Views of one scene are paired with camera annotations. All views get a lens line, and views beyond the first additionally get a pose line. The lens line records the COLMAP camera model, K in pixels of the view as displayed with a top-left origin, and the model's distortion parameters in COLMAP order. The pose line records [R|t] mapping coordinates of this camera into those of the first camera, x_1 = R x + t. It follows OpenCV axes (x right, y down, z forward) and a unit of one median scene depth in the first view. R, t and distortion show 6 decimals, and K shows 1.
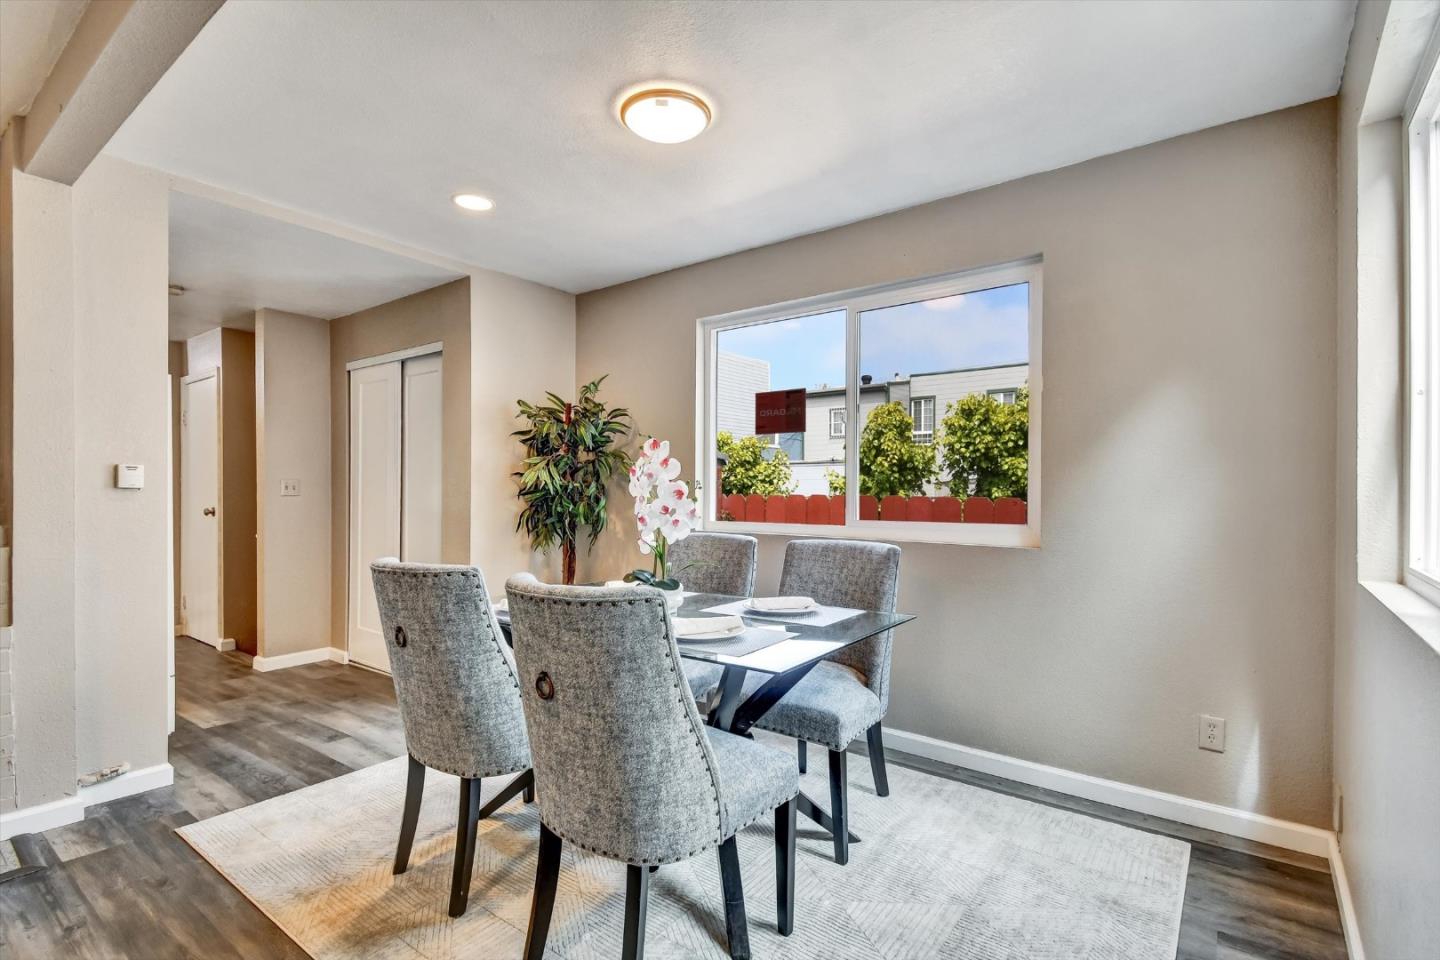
lens RADIAL K [[637.2, 0, 720.0], [0, 637.2, 480.0], [0, 0, 1]] dist [0.025141, -0.000416]
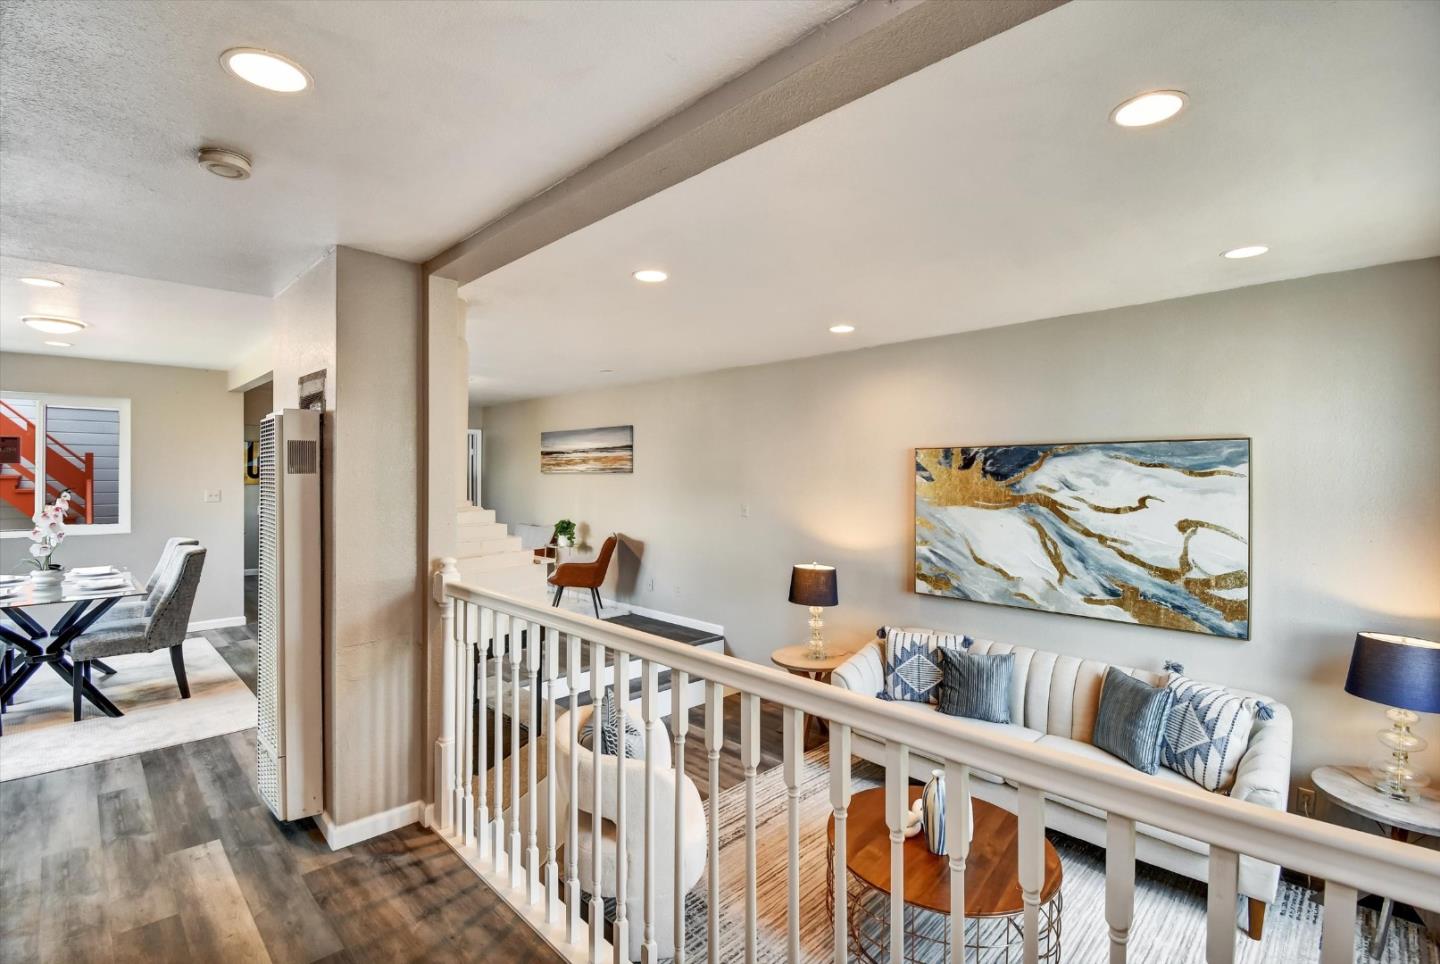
lens RADIAL K [[637.2, 0, 720.0], [0, 637.2, 482.0], [0, 0, 1]] dist [0.025141, -0.000416]
pose [[-0.988632, -0.000776, 0.150351, -1.677138], [0.000105, 0.999983, 0.005853, -0.080565], [-0.150353, 0.005803, -0.988615, 1.865109]]
